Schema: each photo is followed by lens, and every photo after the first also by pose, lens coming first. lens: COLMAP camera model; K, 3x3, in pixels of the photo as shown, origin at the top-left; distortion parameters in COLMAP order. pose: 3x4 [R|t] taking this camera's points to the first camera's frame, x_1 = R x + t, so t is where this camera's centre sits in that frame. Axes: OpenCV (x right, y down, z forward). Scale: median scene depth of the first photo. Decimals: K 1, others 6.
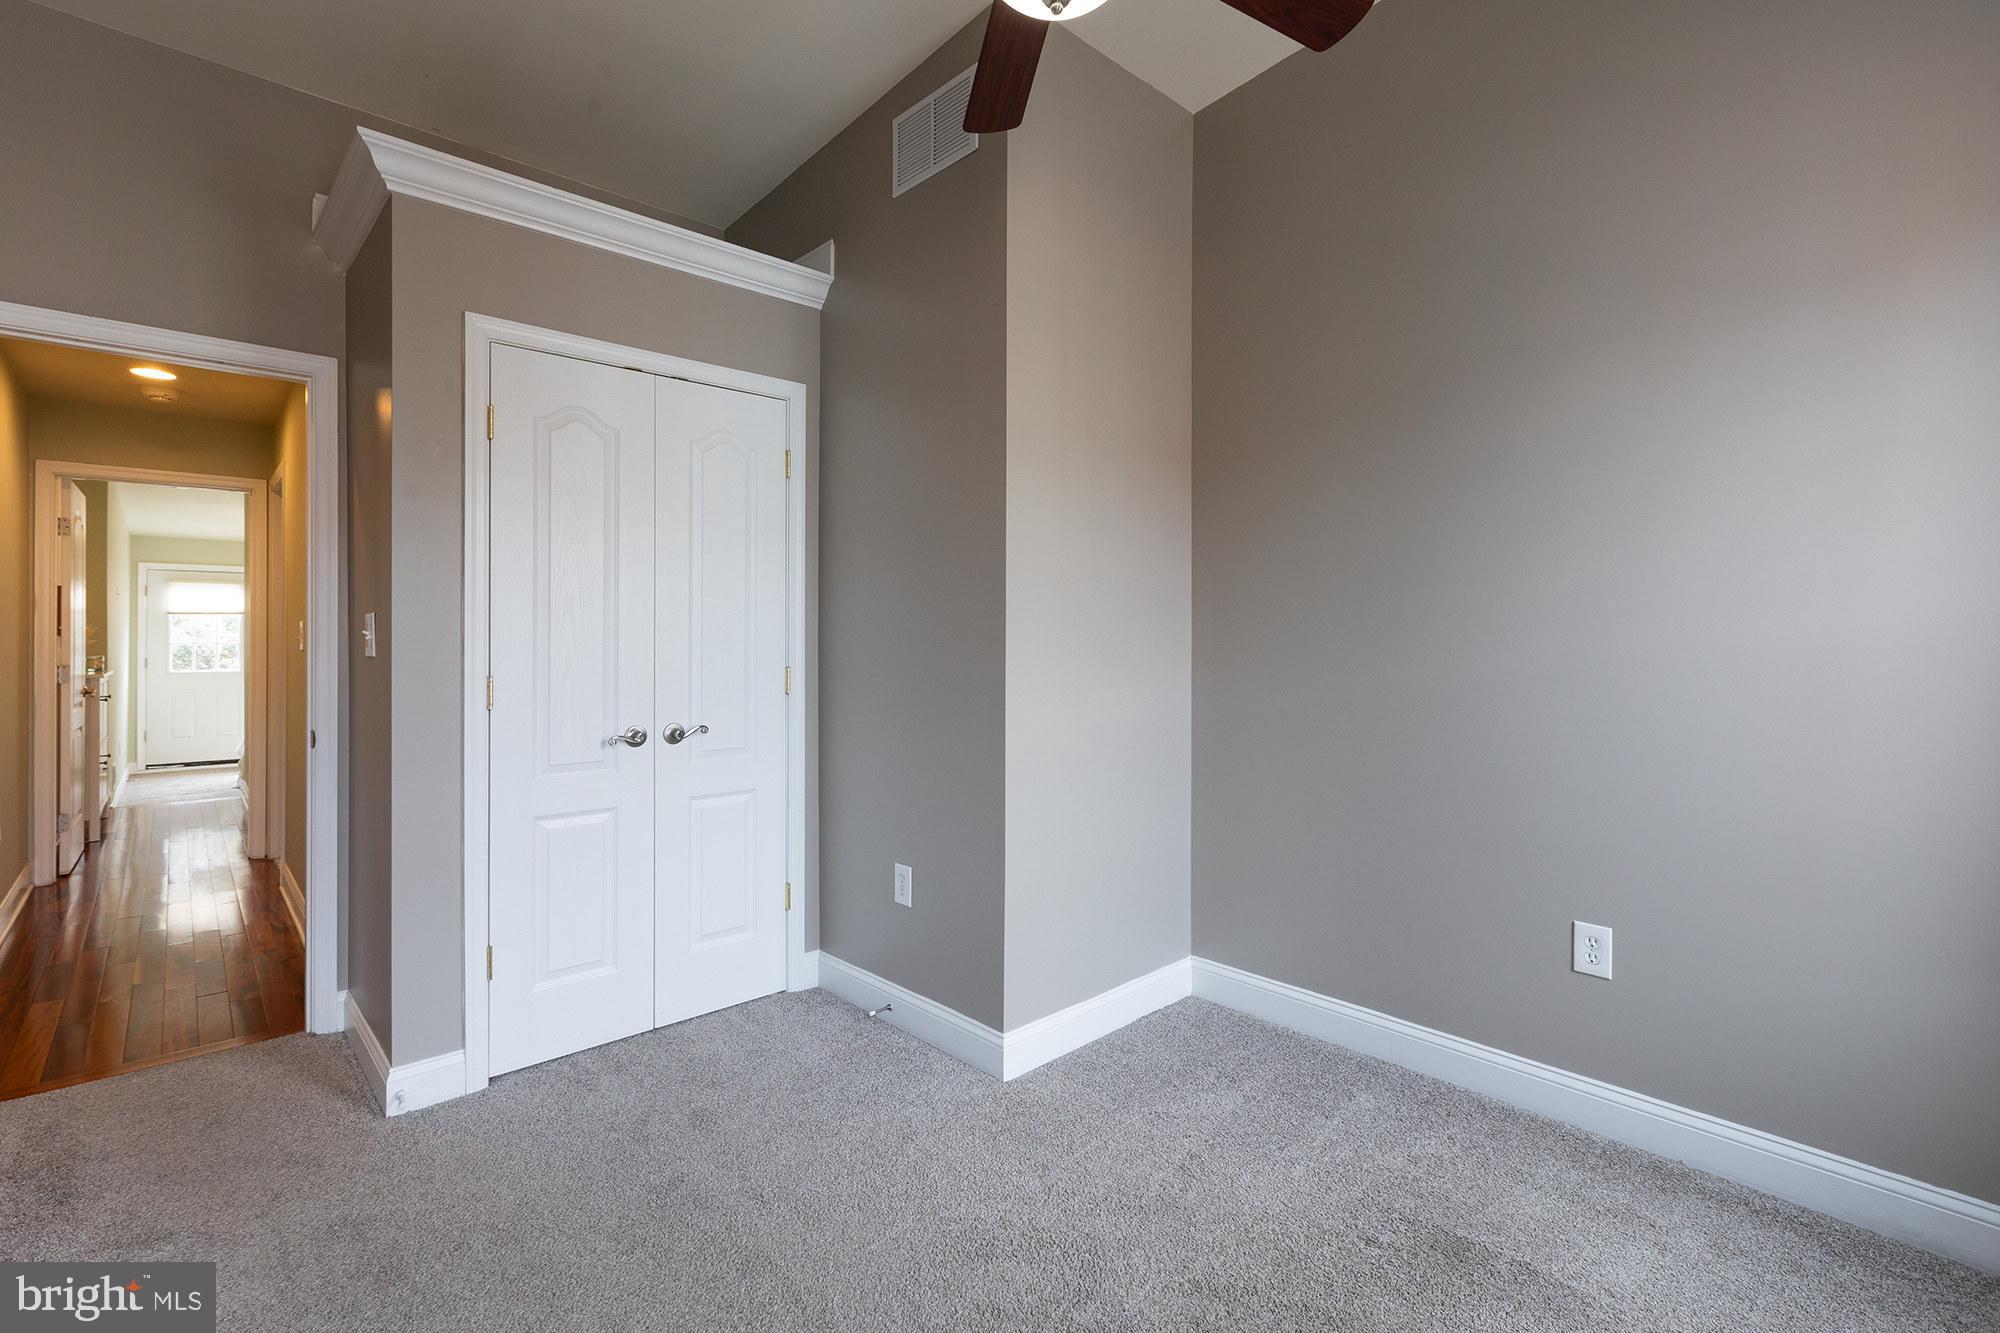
lens RADIAL K [[922.7, 0, 995.1], [0, 922.7, 642.0], [0, 0, 1]] dist [0.001156, 0.000435]
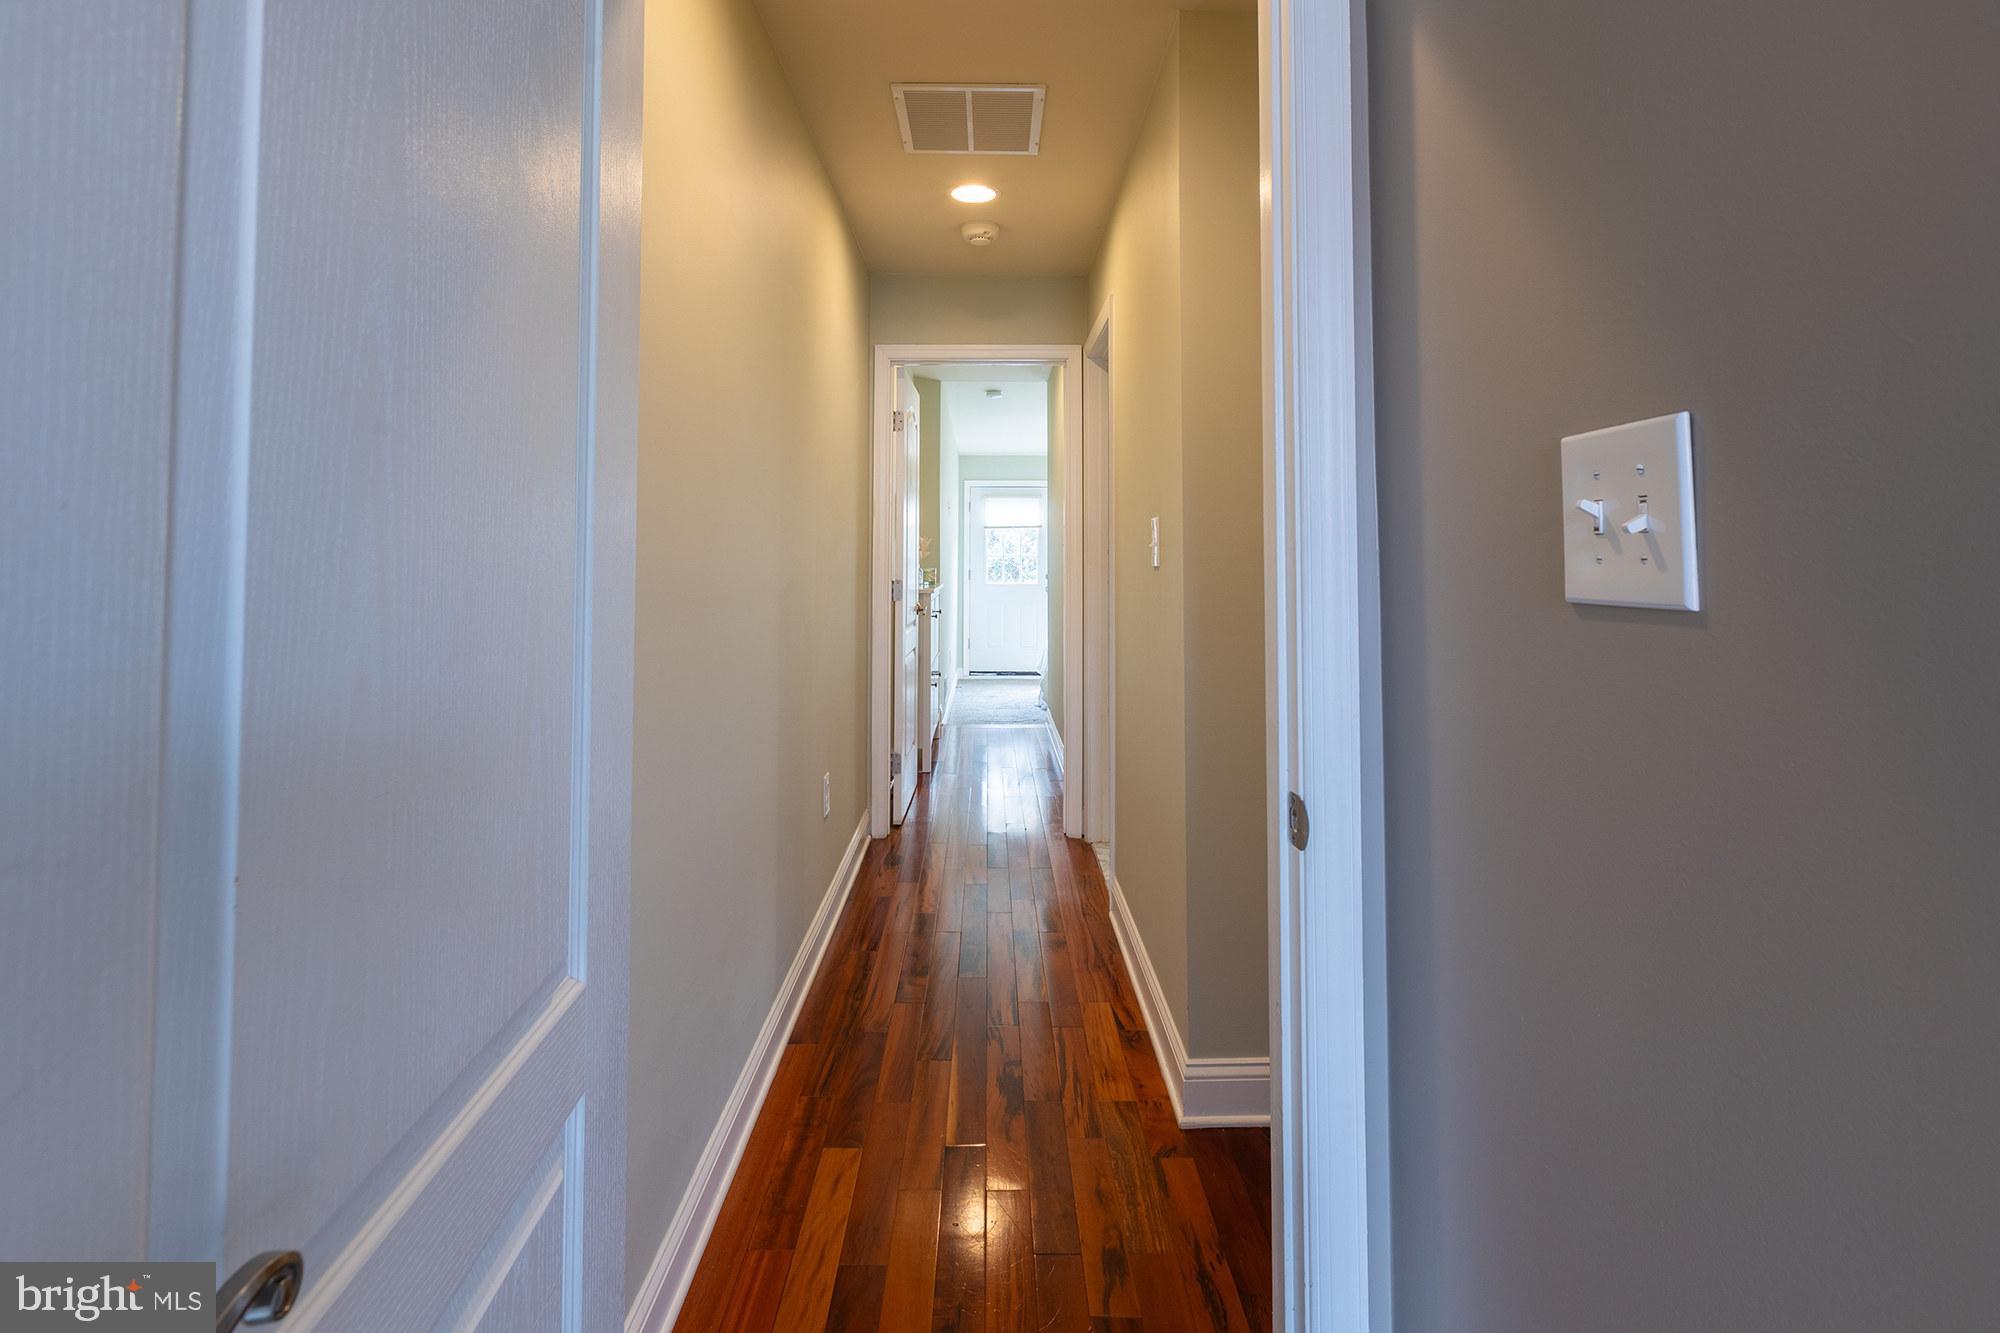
lens RADIAL K [[922.7, 0, 995.1], [0, 922.7, 642.0], [0, 0, 1]] dist [0.001156, 0.000435]
pose [[0.753066, 0.061592, -0.655055, -0.318904], [-0.001243, 0.995740, 0.092195, 0.002885], [0.657943, -0.068615, 0.749935, 0.352760]]
